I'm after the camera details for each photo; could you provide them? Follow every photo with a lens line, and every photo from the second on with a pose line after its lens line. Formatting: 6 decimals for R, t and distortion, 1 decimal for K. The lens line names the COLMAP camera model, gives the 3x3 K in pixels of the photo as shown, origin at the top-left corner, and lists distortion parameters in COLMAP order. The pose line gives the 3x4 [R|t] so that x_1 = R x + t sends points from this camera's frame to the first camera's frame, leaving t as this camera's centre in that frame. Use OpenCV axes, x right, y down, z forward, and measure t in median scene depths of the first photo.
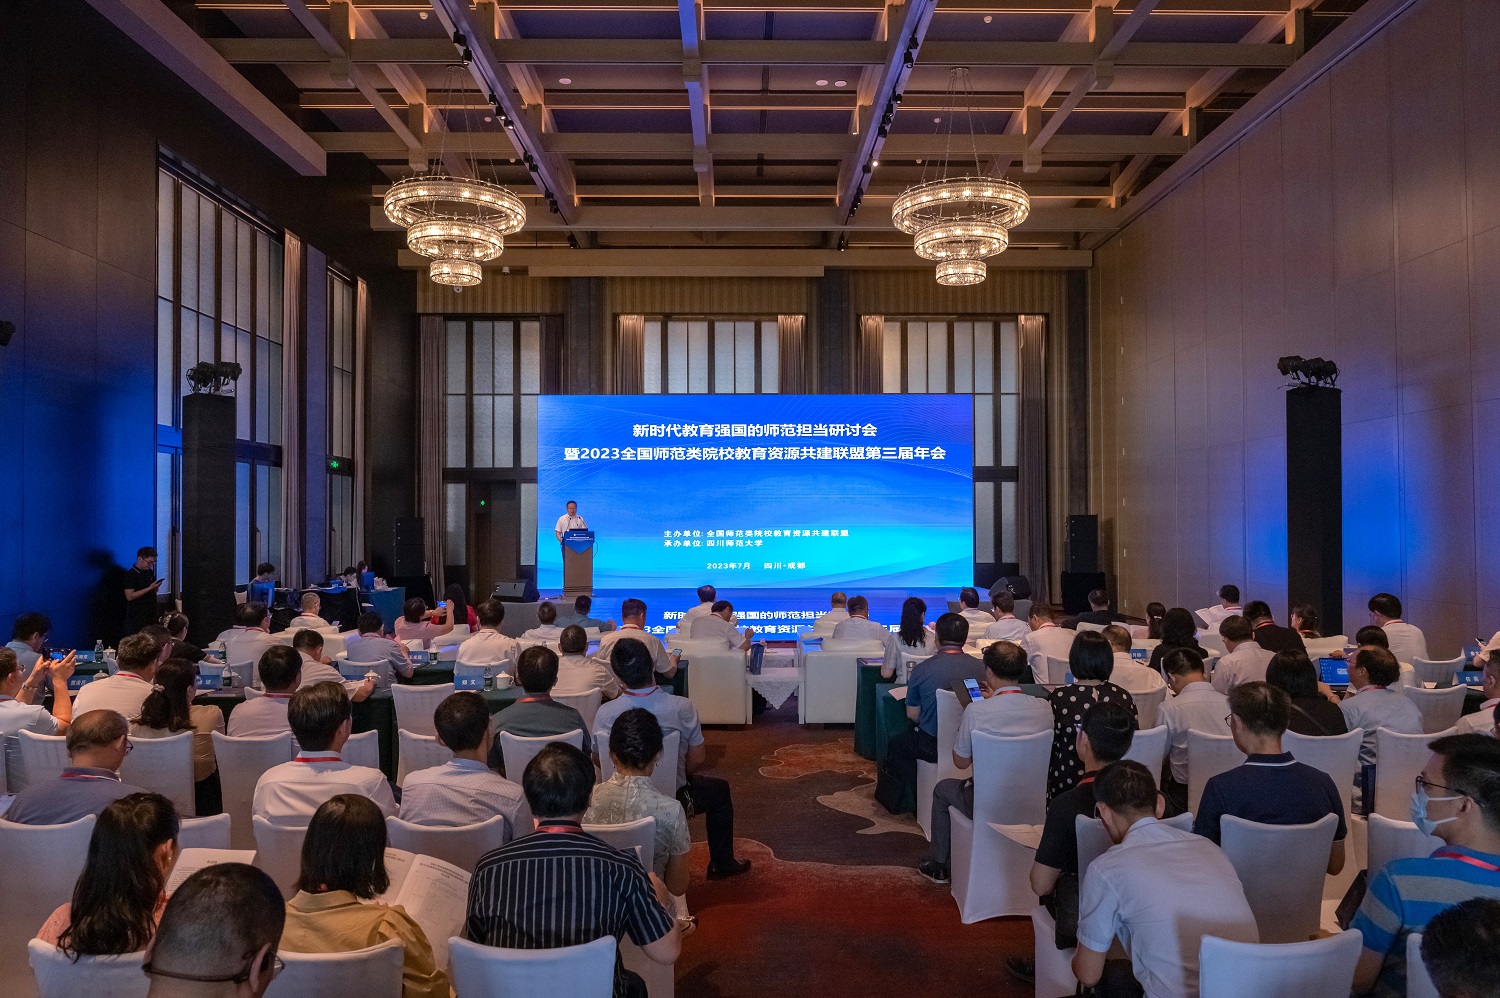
lens RADIAL K [[993.9, 0, 745.9], [0, 993.9, 473.6], [0, 0, 1]] dist [-0.003024, -0.000380]
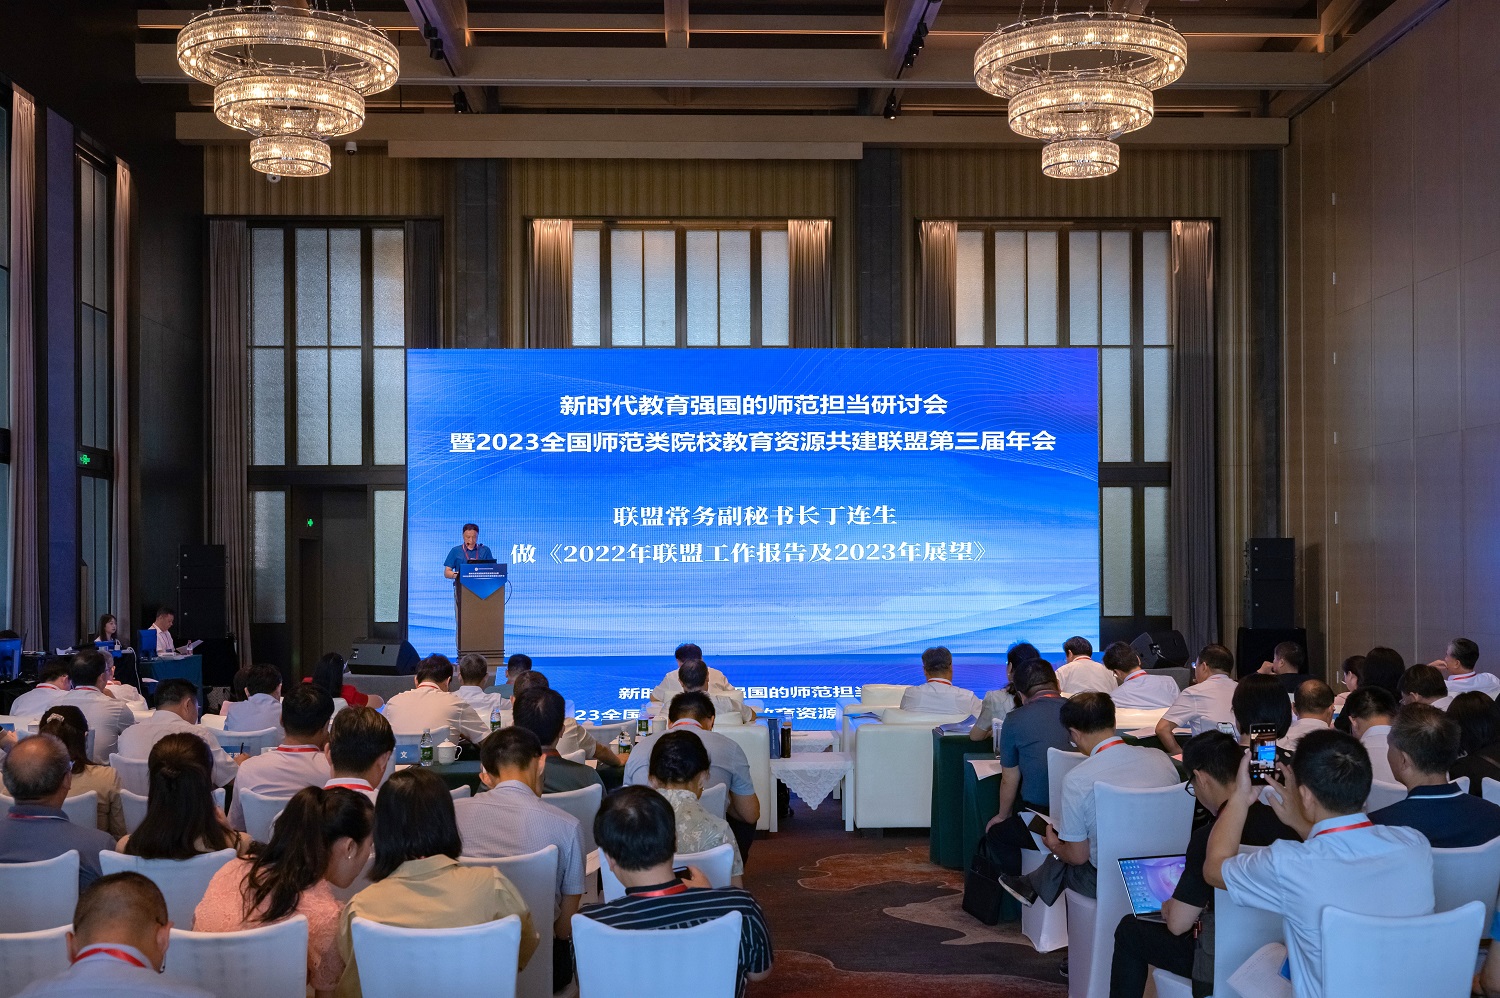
lens RADIAL K [[1739.4, 0, 750.0], [0, 1739.4, 499.0], [0, 0, 1]] dist [0.024020, 0.007984]
pose [[0.999658, -0.001770, 0.026084, -0.023103], [0.001516, 0.999951, 0.009758, 0.005413], [-0.026100, -0.009715, 0.999612, -0.105248]]
